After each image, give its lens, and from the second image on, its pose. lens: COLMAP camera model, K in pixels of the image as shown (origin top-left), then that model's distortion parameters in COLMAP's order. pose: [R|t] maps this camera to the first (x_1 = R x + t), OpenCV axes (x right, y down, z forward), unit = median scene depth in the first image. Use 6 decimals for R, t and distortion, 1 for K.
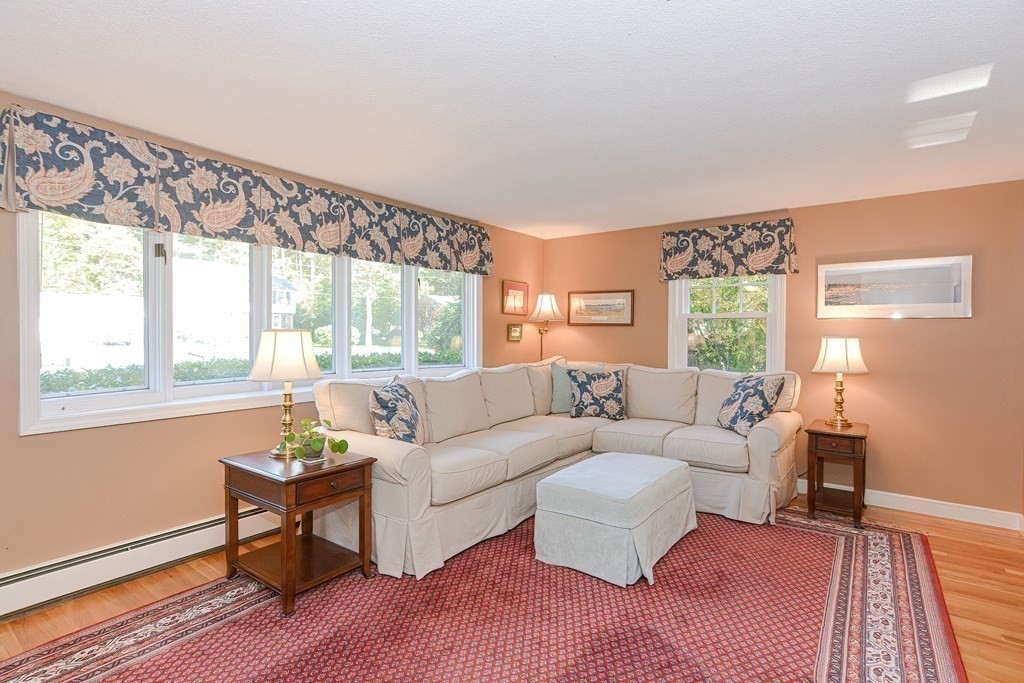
lens RADIAL K [[500.5, 0, 515.9], [0, 500.5, 338.2], [0, 0, 1]] dist [-0.019291, 0.007380]
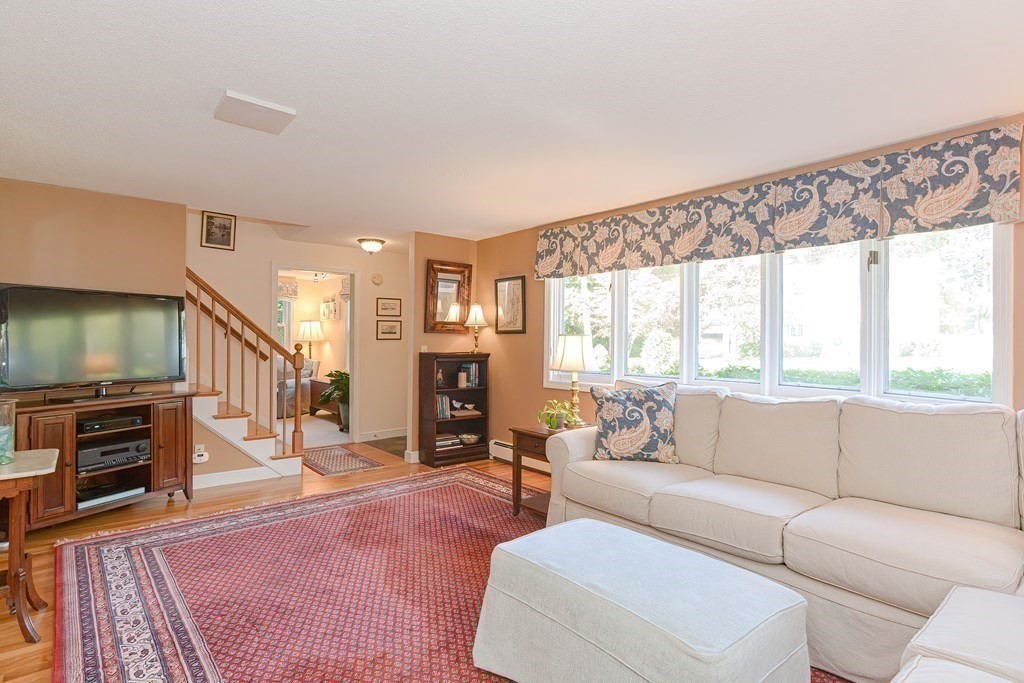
lens RADIAL K [[500.5, 0, 525.9], [0, 500.5, 339.2], [0, 0, 1]] dist [-0.019291, 0.007380]
pose [[-0.197236, -0.006313, -0.980336, 0.564439], [-0.017826, 0.999837, -0.002852, 0.001083], [0.980194, 0.016913, -0.197316, 0.698406]]
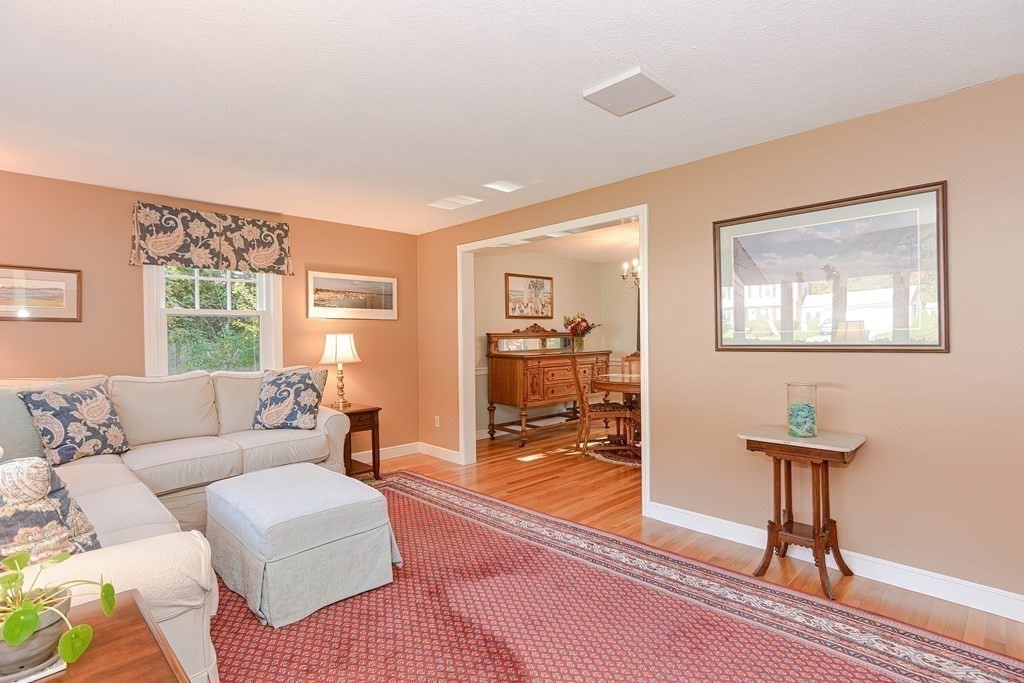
lens RADIAL K [[500.5, 0, 514.0], [0, 500.5, 335.6], [0, 0, 1]] dist [-0.019291, 0.007380]
pose [[0.145036, -0.009482, 0.989381, -0.424403], [0.018601, 0.999803, 0.006855, 0.001695], [-0.989252, 0.017409, 0.145184, 0.348983]]
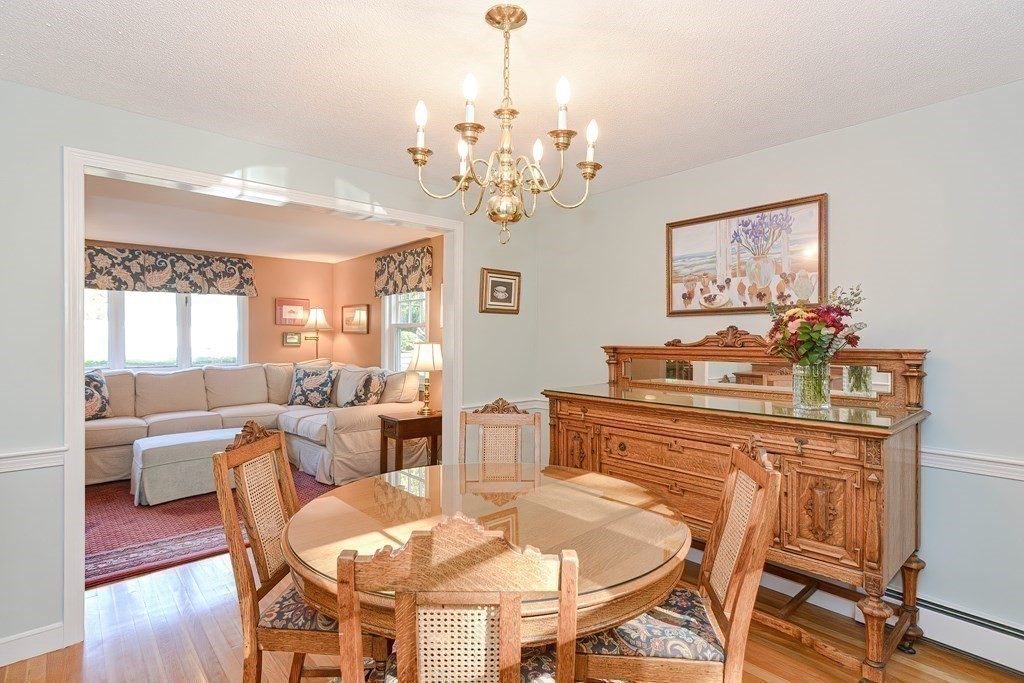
lens RADIAL K [[500.5, 0, 512.5], [0, 500.5, 348.5], [0, 0, 1]] dist [-0.019291, 0.007380]
pose [[0.982585, 0.002148, -0.185800, 0.946542], [-0.000300, 0.999950, 0.009973, -0.000886], [0.185813, -0.009744, 0.982537, -0.163787]]
